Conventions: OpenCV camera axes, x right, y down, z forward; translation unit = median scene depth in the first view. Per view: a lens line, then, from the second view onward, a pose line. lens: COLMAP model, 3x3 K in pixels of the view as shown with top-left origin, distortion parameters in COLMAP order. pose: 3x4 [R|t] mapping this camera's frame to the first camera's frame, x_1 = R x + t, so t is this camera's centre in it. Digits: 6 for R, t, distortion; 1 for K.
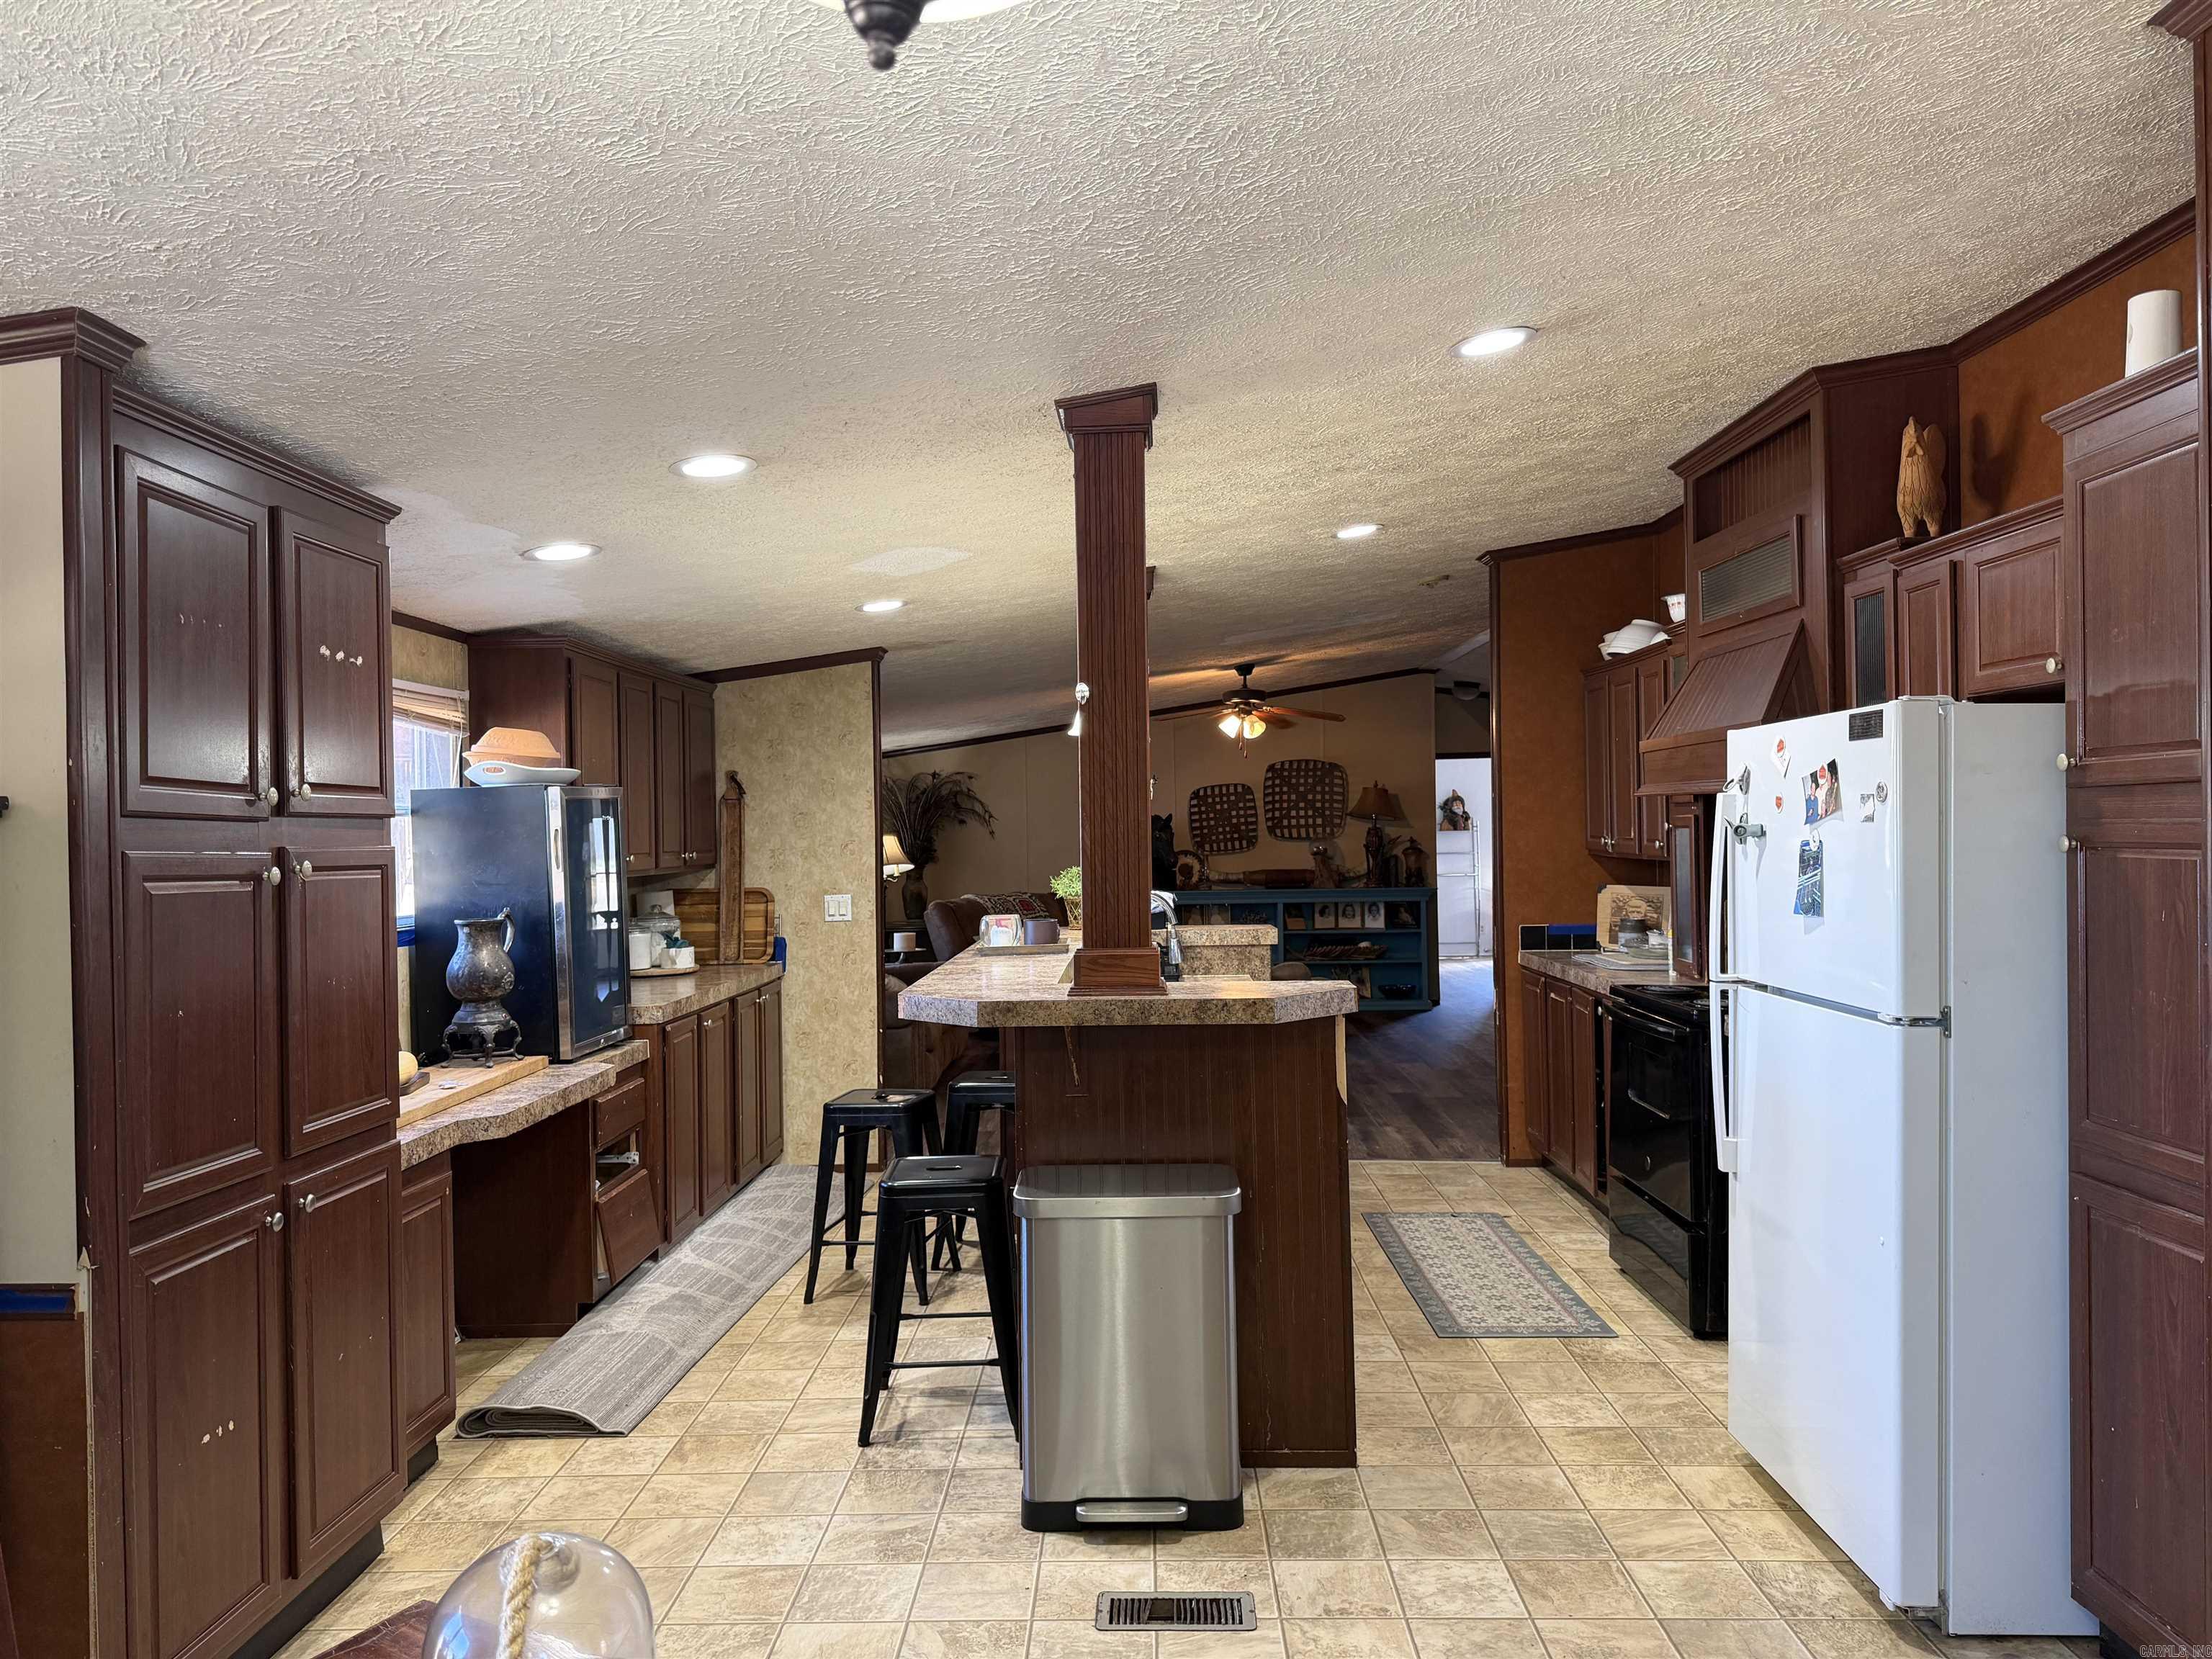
lens RADIAL K [[1547.6, 0, 1077.1], [0, 1547.6, 824.9], [0, 0, 1]] dist [0.083058, -0.111847]
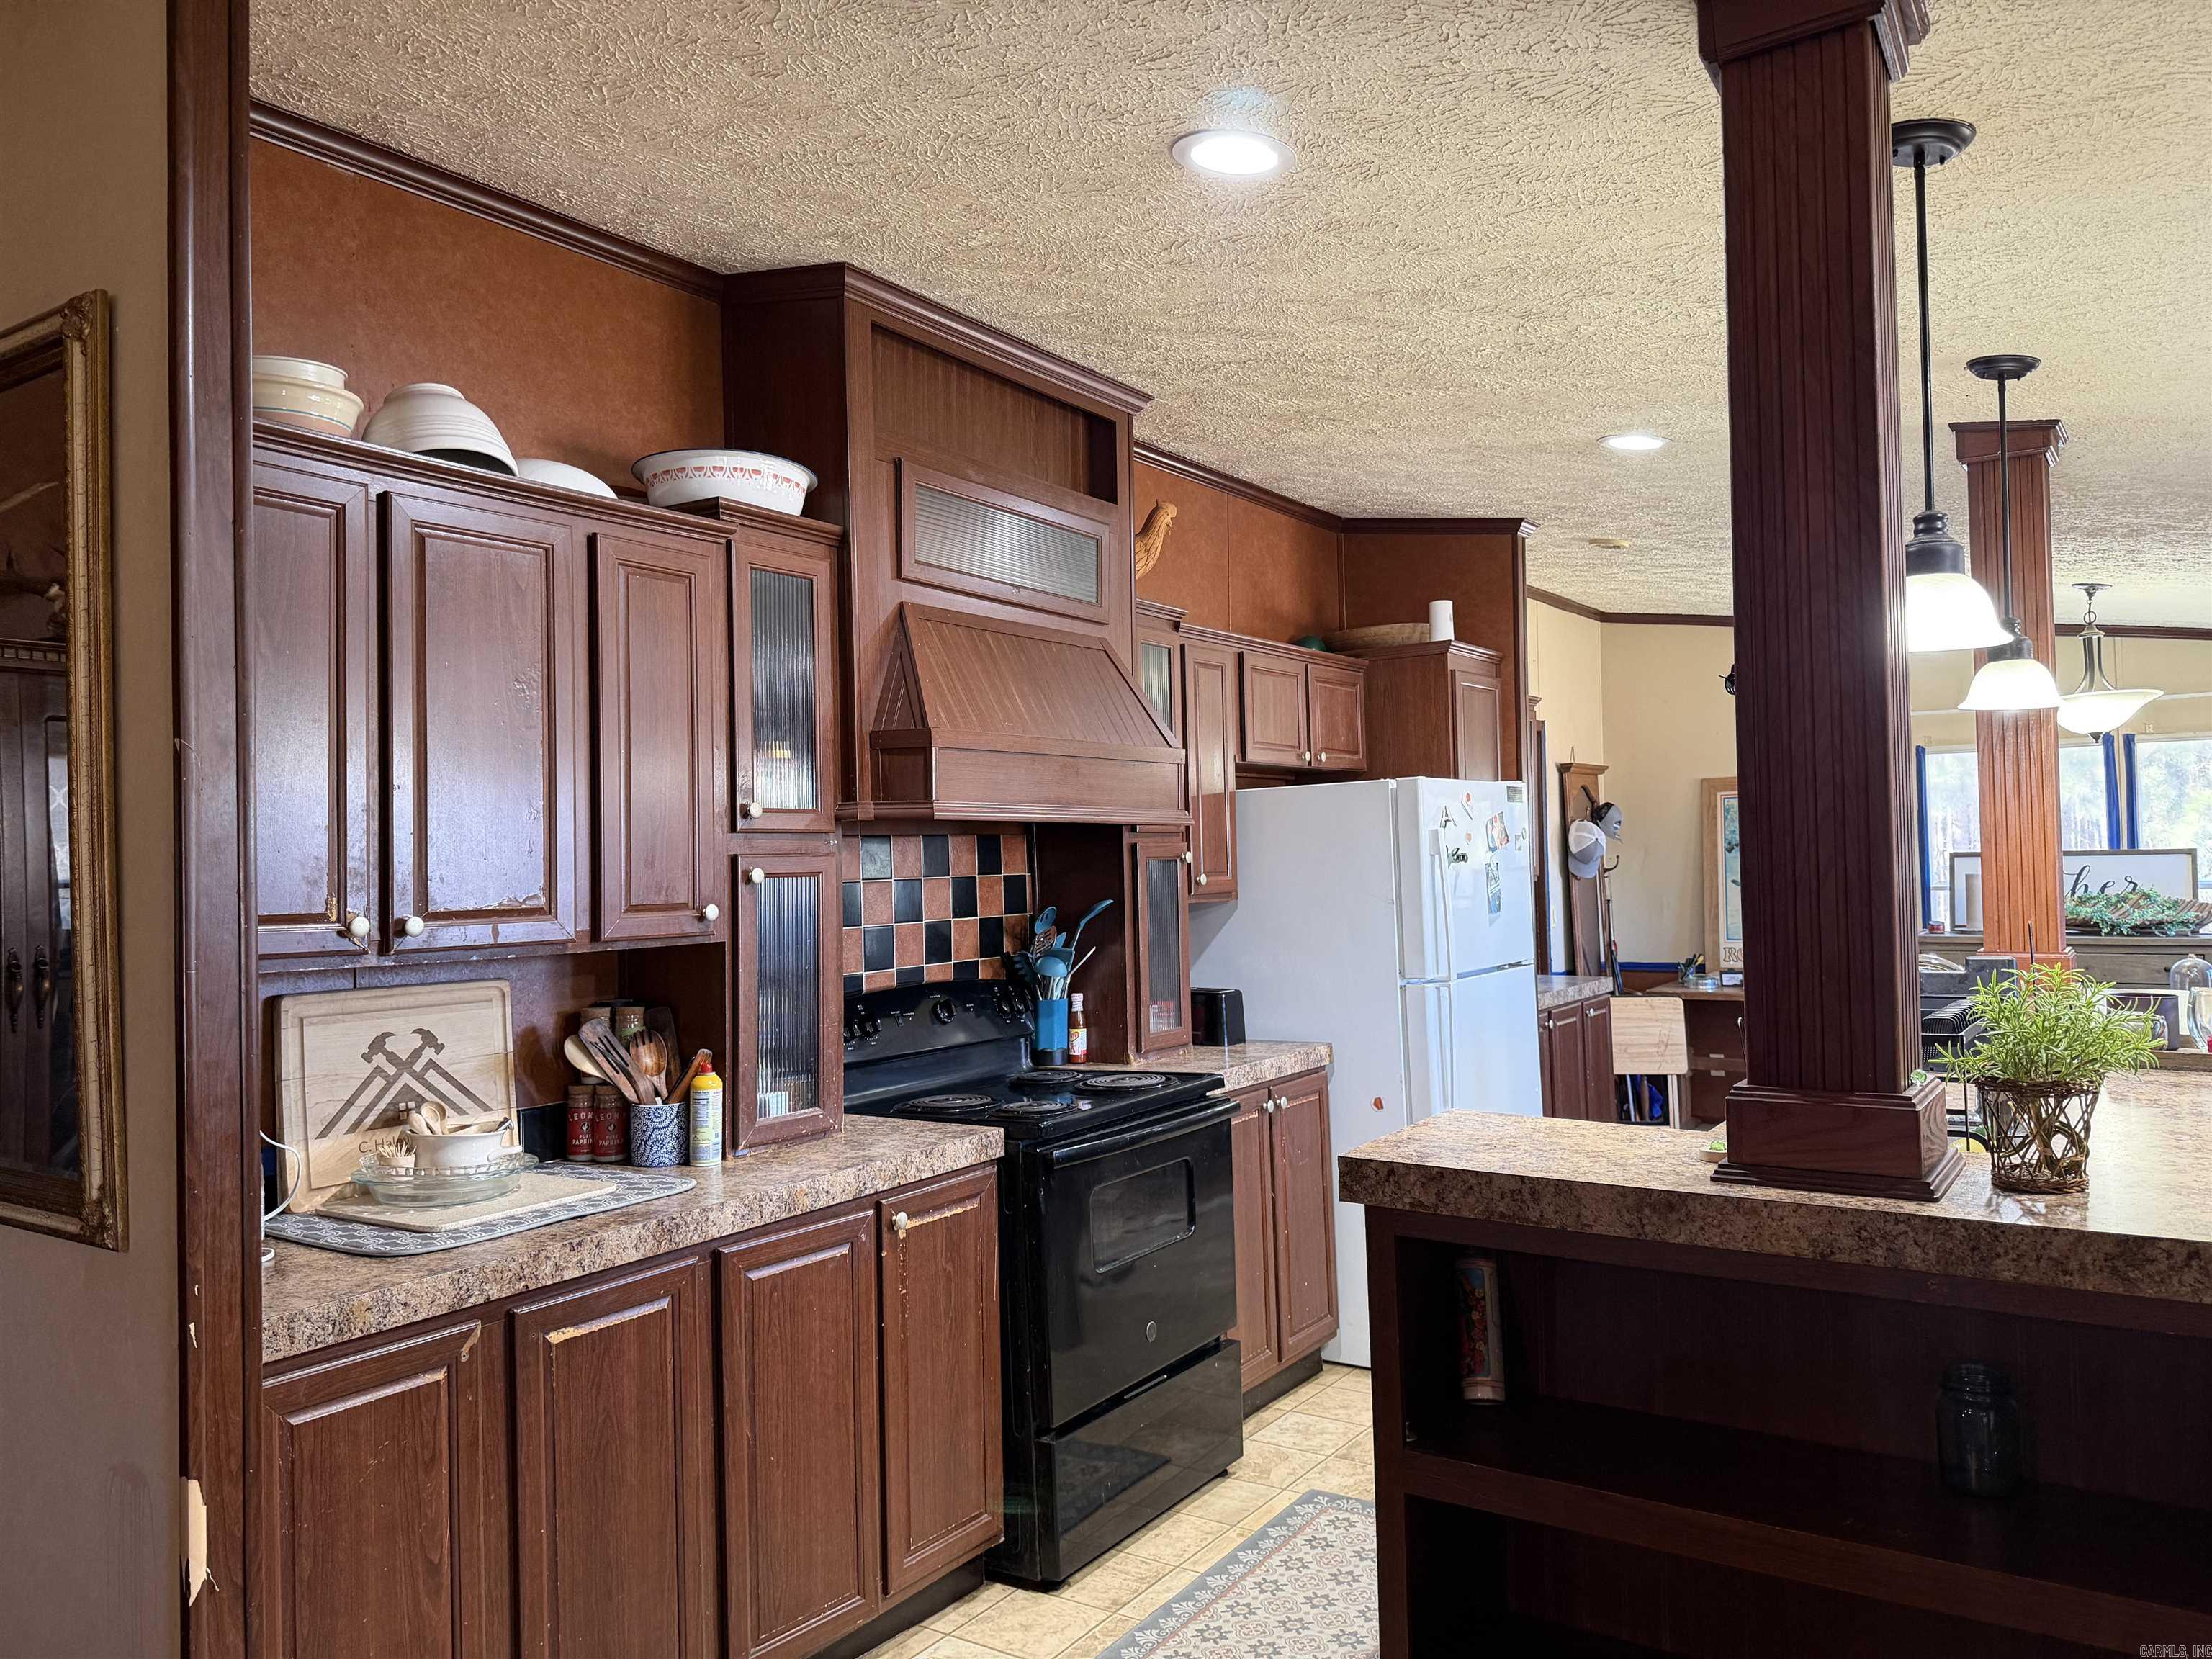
lens RADIAL K [[1547.6, 0, 1099.8], [0, 1547.6, 812.6], [0, 0, 1]] dist [0.083058, -0.111847]
pose [[-0.844461, 0.050999, 0.533184, -0.011222], [0.034253, 0.998561, -0.041262, 0.007050], [-0.534521, -0.016581, -0.844993, 1.690016]]
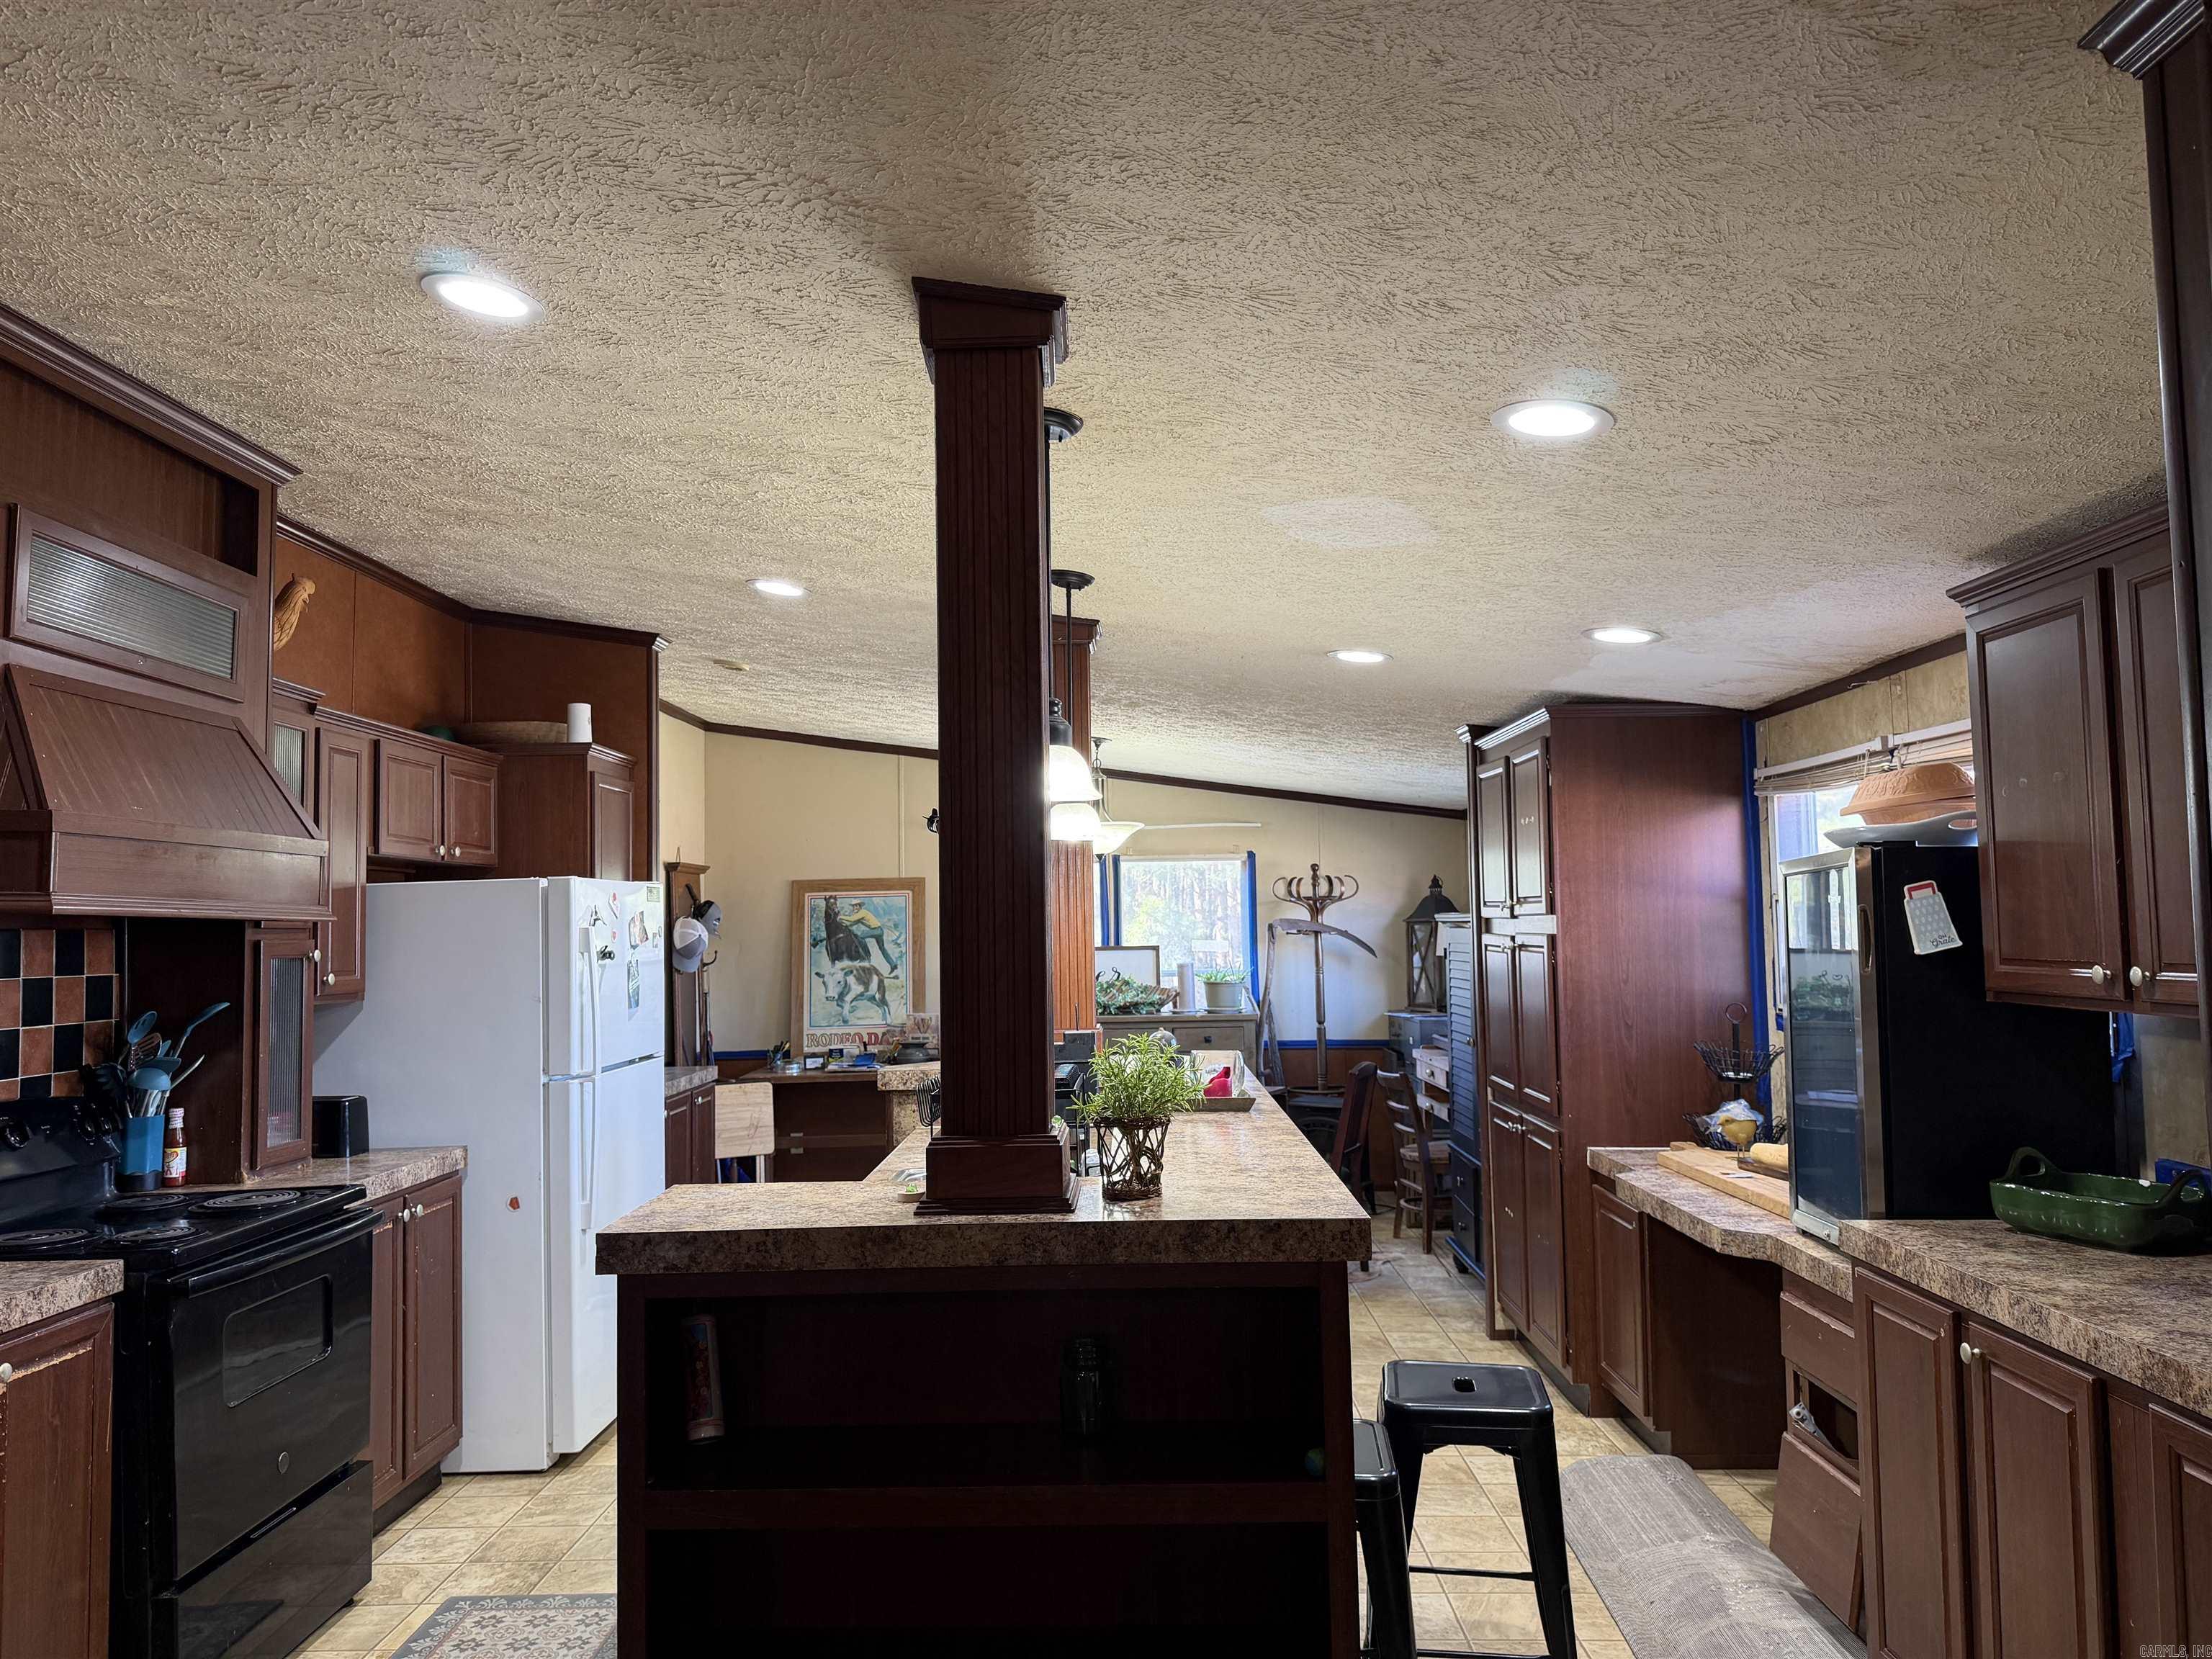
lens RADIAL K [[1547.6, 0, 1070.9], [0, 1547.6, 819.7], [0, 0, 1]] dist [0.083058, -0.111847]
pose [[-0.999394, 0.033901, -0.007929, 0.020817], [0.034405, 0.996525, -0.075851, 0.002384], [0.005330, -0.076078, -0.997088, 1.771066]]
